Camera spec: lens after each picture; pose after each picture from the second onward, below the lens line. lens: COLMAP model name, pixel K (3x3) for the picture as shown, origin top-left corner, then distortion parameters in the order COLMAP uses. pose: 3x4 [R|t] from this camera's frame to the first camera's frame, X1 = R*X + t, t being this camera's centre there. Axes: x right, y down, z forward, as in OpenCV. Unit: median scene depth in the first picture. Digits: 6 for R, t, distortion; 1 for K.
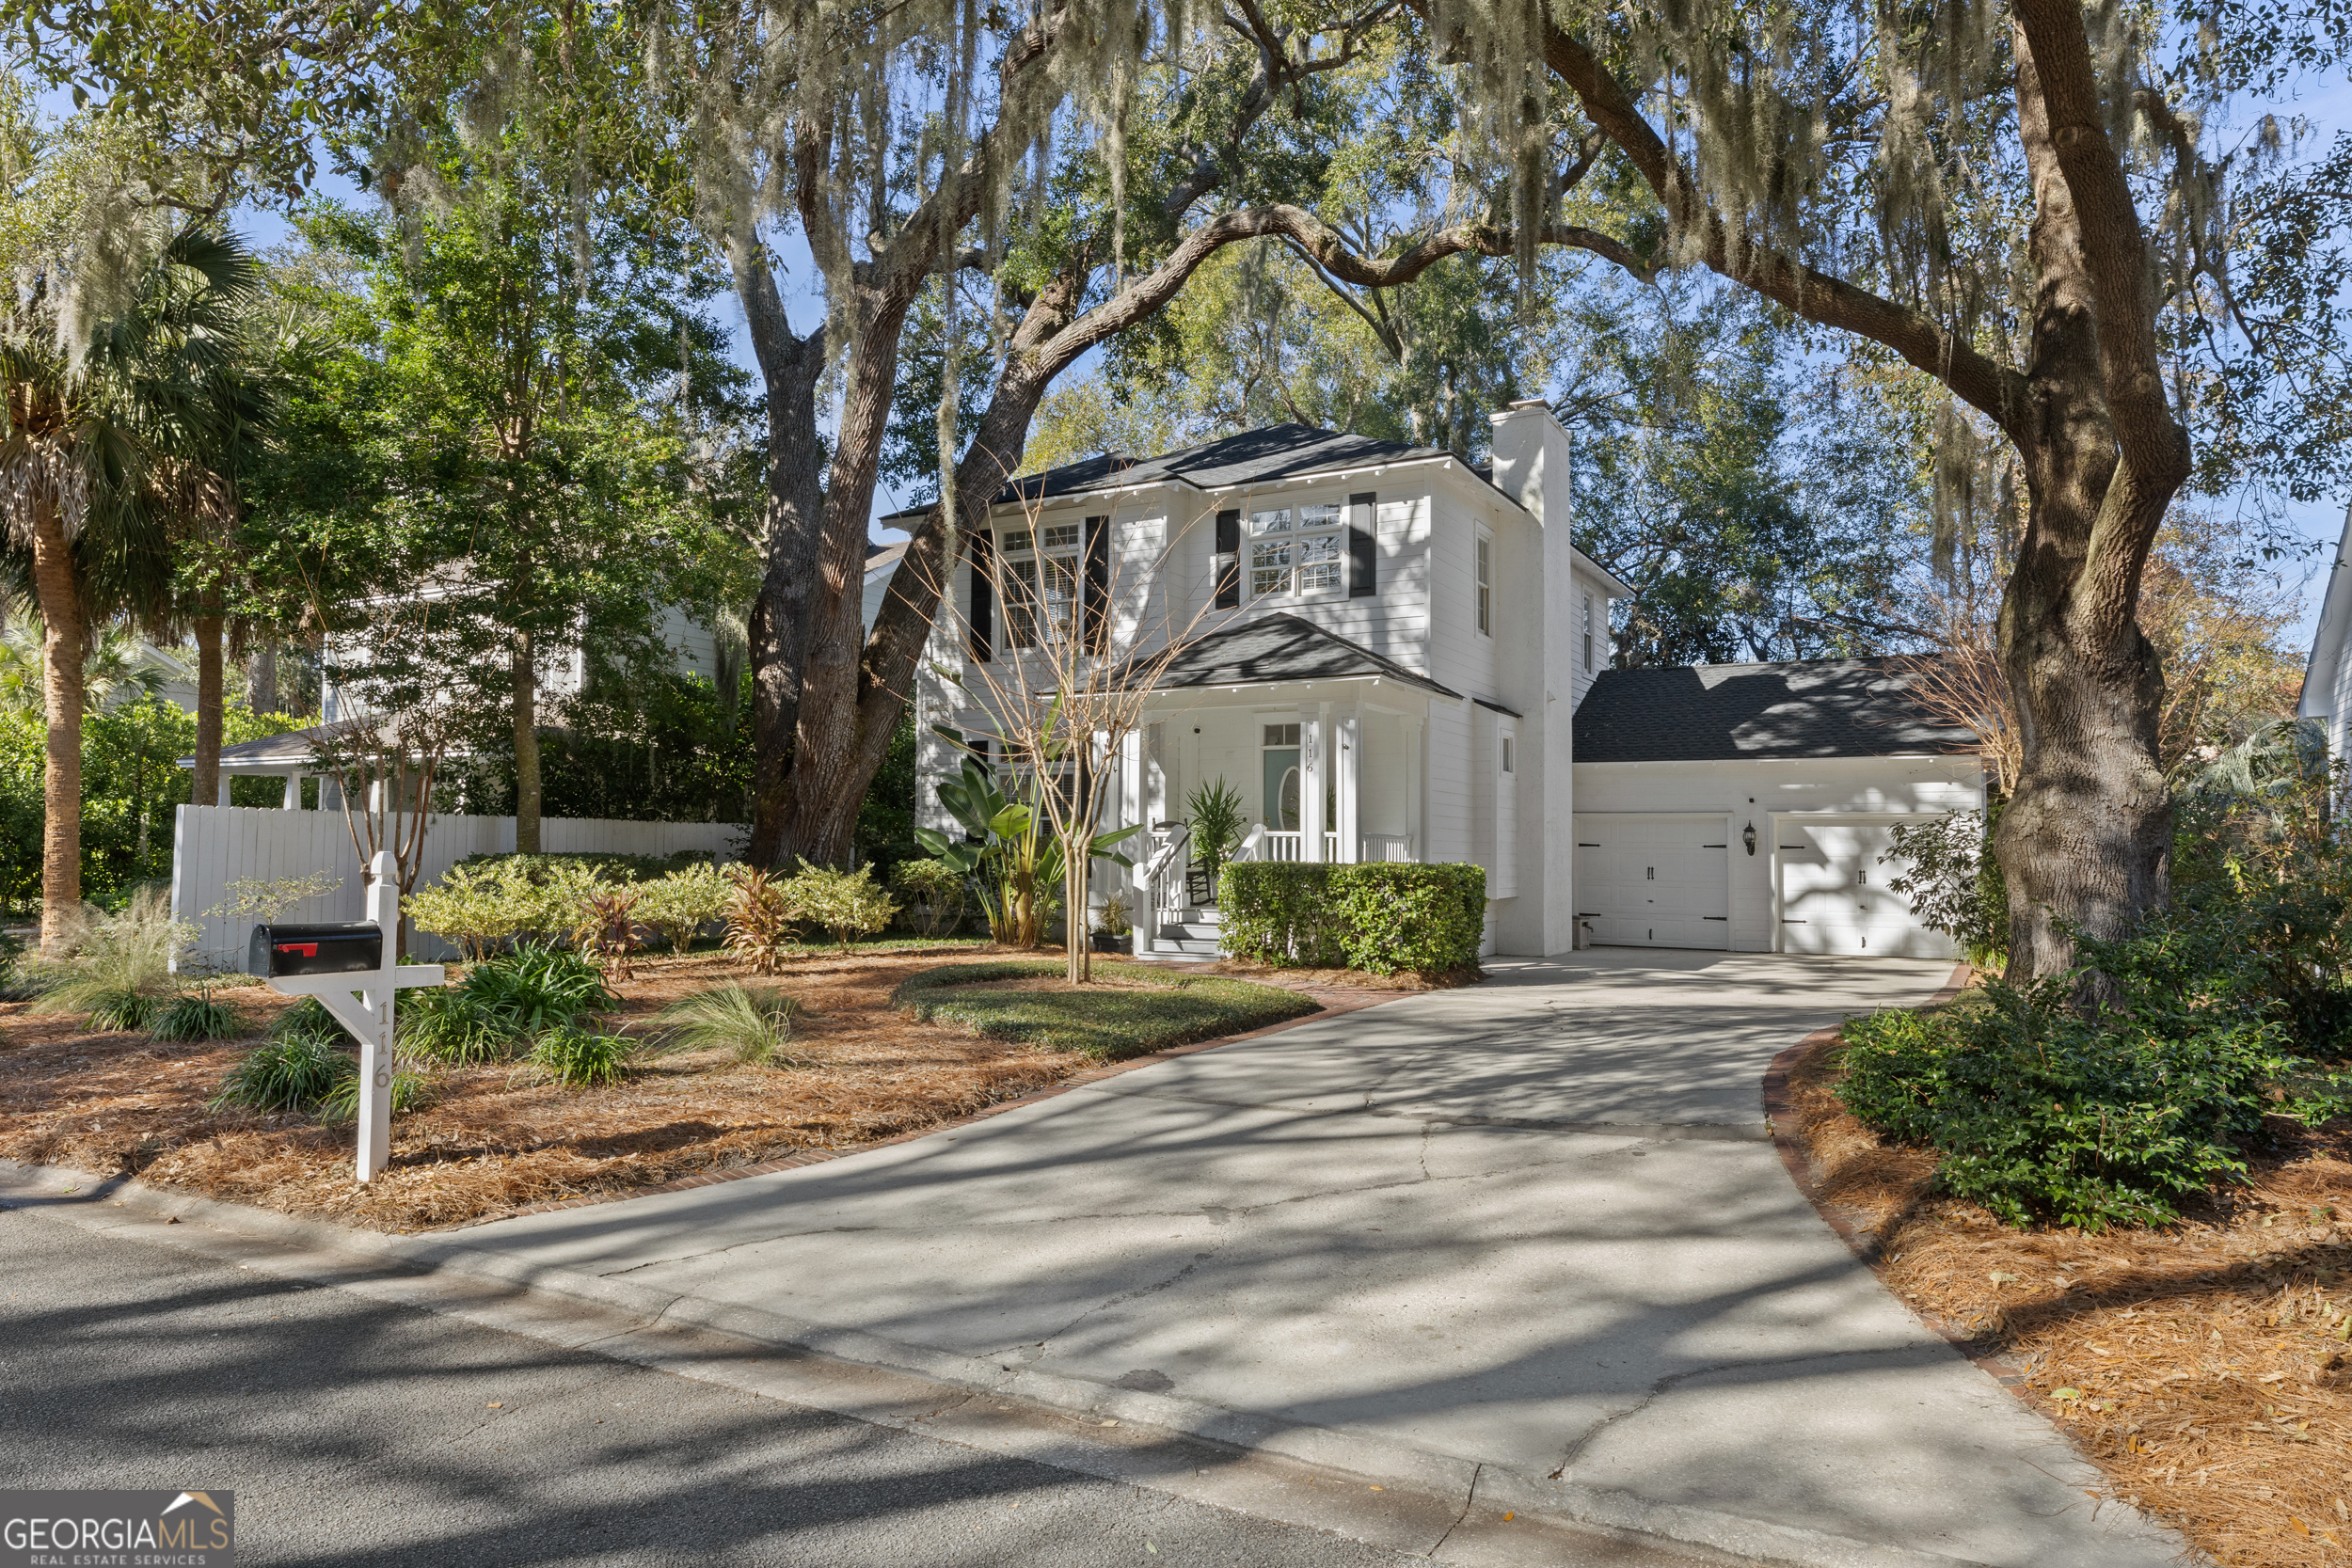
lens RADIAL K [[1429.4, 0, 1176.0], [0, 1429.4, 784.0], [0, 0, 1]] dist [-0.000892, -0.001603]
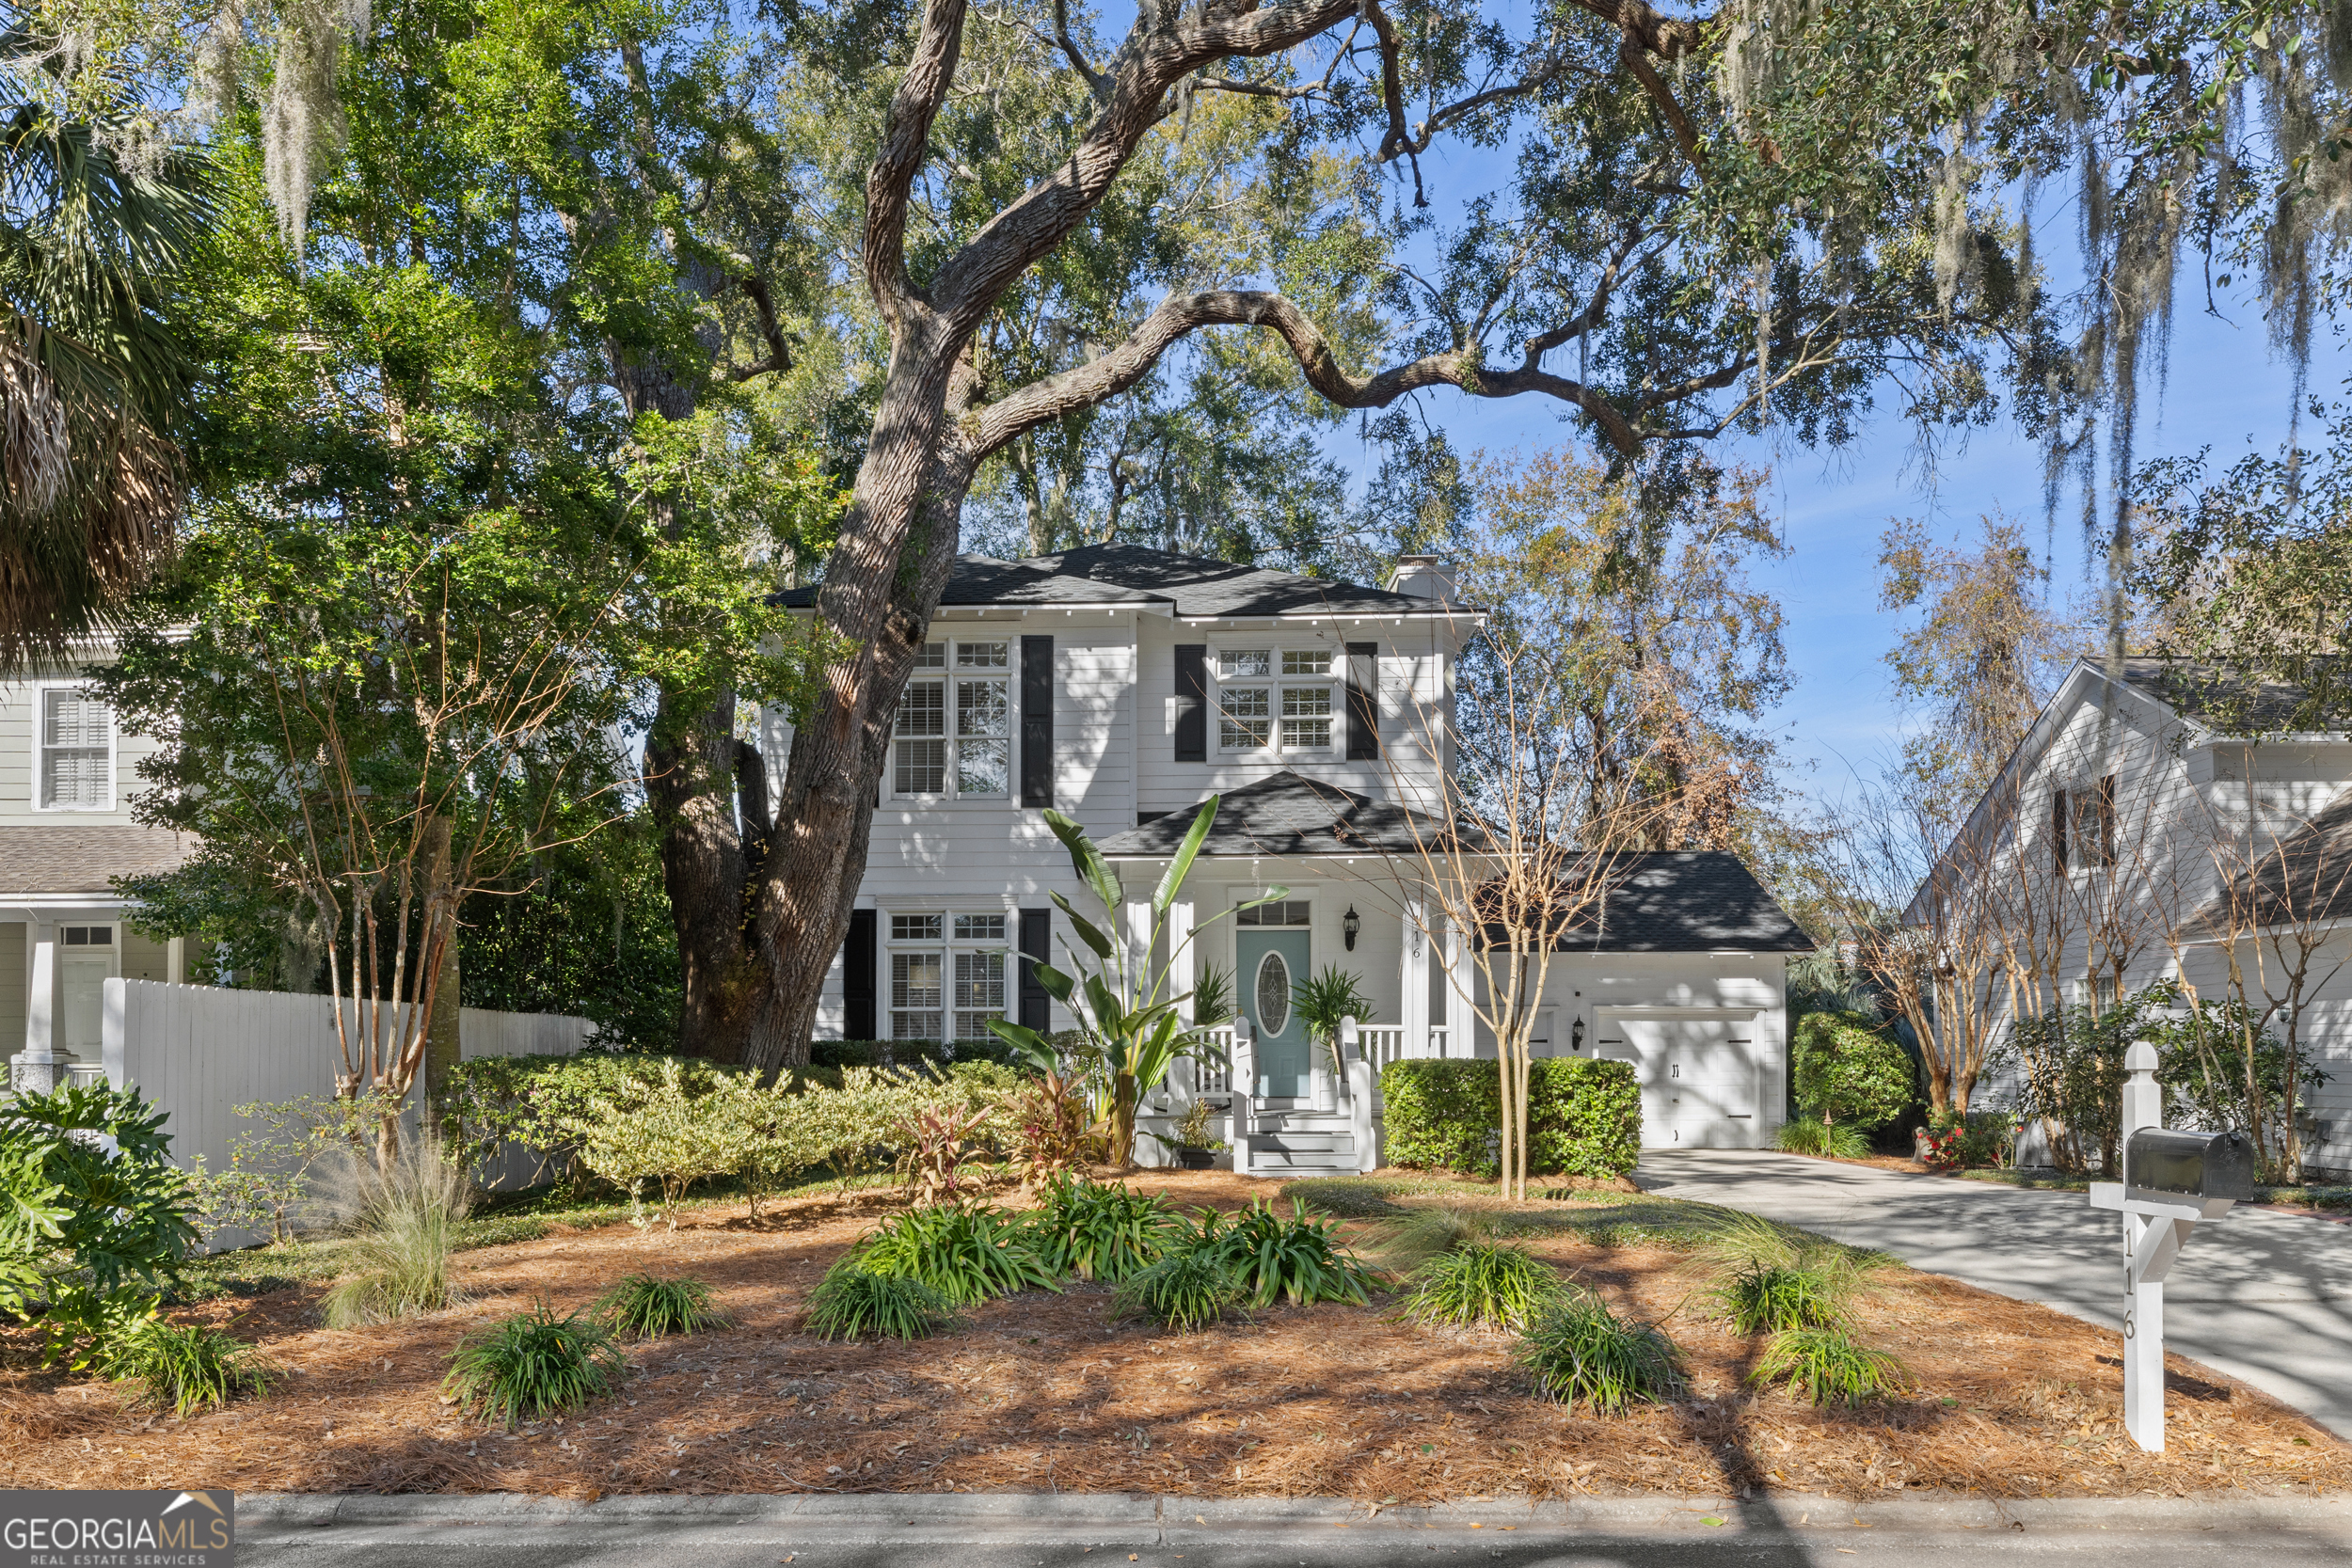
lens RADIAL K [[1702.1, 0, 1078.7], [0, 1702.1, 1035.1], [0, 0, 1]] dist [-0.000493, 0.000711]
pose [[0.891832, -0.002049, 0.452362, -0.513215], [-0.014753, 0.999326, 0.033611, 0.006108], [-0.452126, -0.036649, 0.891201, 0.134753]]
